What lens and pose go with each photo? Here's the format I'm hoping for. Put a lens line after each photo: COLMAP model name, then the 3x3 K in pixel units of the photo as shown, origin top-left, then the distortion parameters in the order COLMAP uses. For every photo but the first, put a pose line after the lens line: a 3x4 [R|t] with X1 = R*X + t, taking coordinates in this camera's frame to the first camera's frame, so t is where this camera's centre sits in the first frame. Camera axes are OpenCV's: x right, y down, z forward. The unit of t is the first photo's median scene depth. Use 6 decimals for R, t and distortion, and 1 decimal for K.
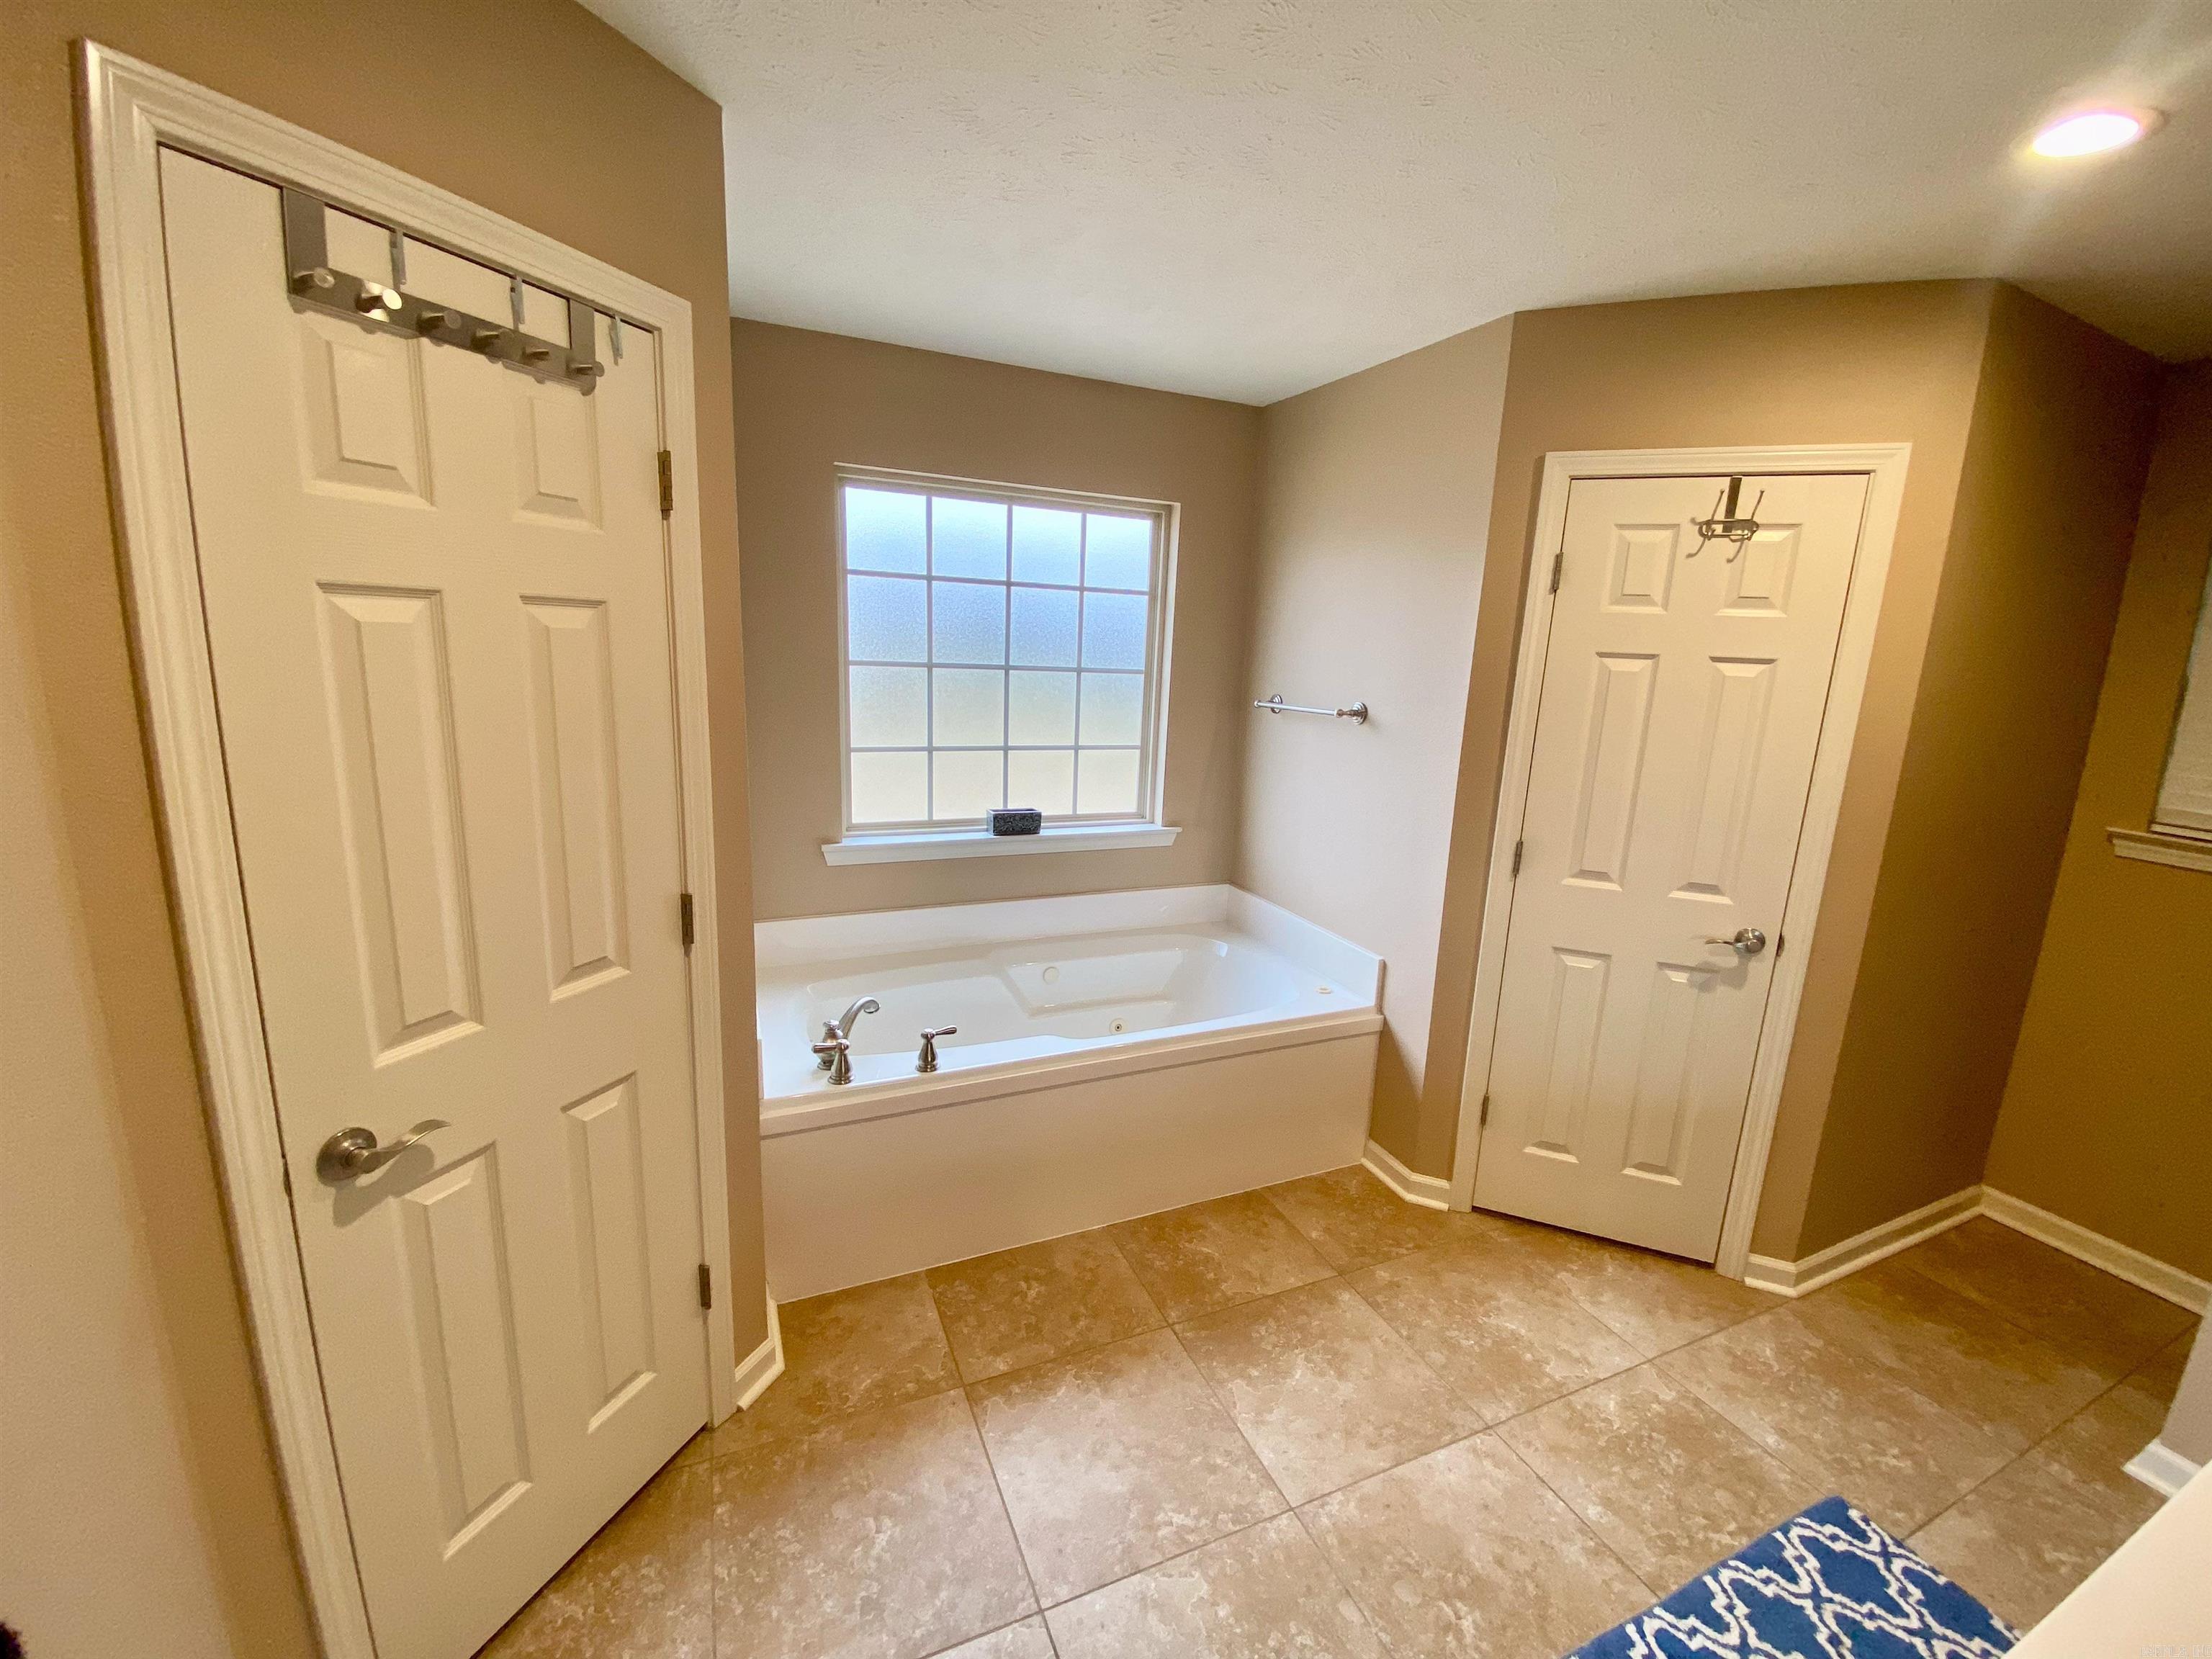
lens RADIAL K [[892.6, 0, 1104.4], [0, 892.6, 821.5], [0, 0, 1]] dist [-0.006585, -0.005696]
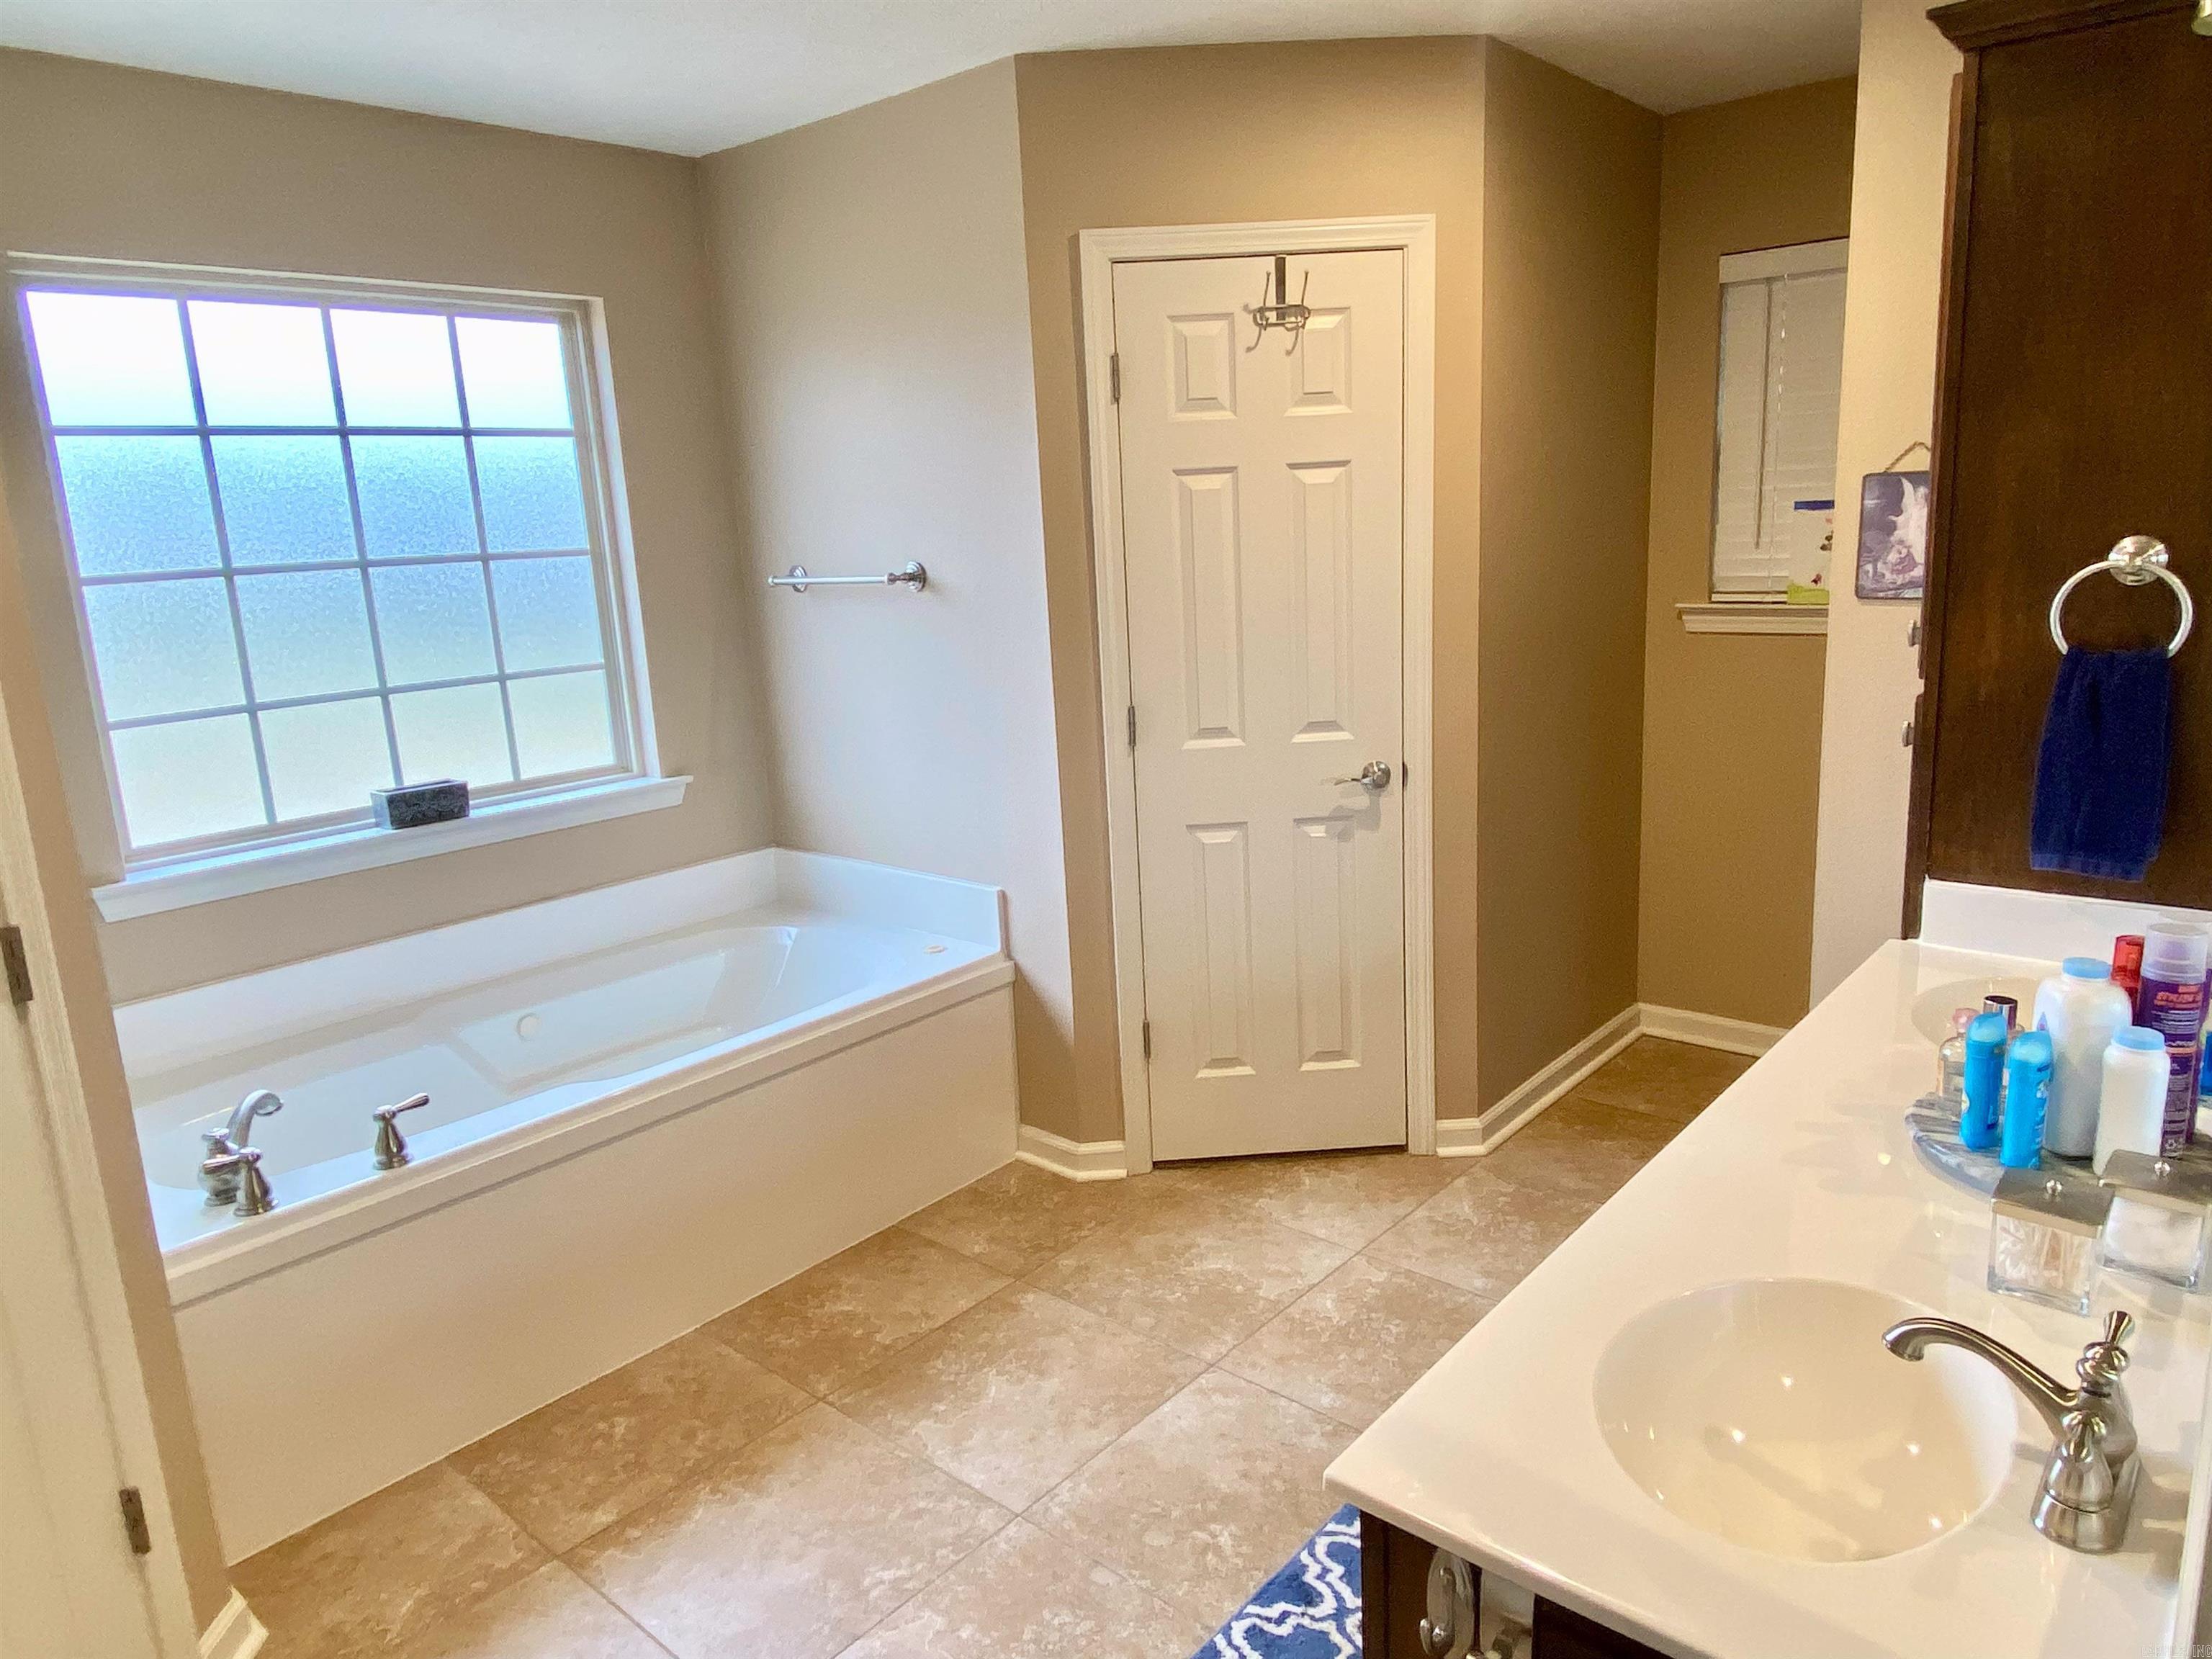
lens RADIAL K [[1444.1, 0, 1101.6], [0, 1444.1, 825.6], [0, 0, 1]] dist [0.063274, -0.038930]
pose [[0.901996, -0.173488, 0.395355, -0.112053], [0.167909, 0.984585, 0.048971, 0.063891], [-0.397757, 0.022212, 0.917222, -0.229572]]
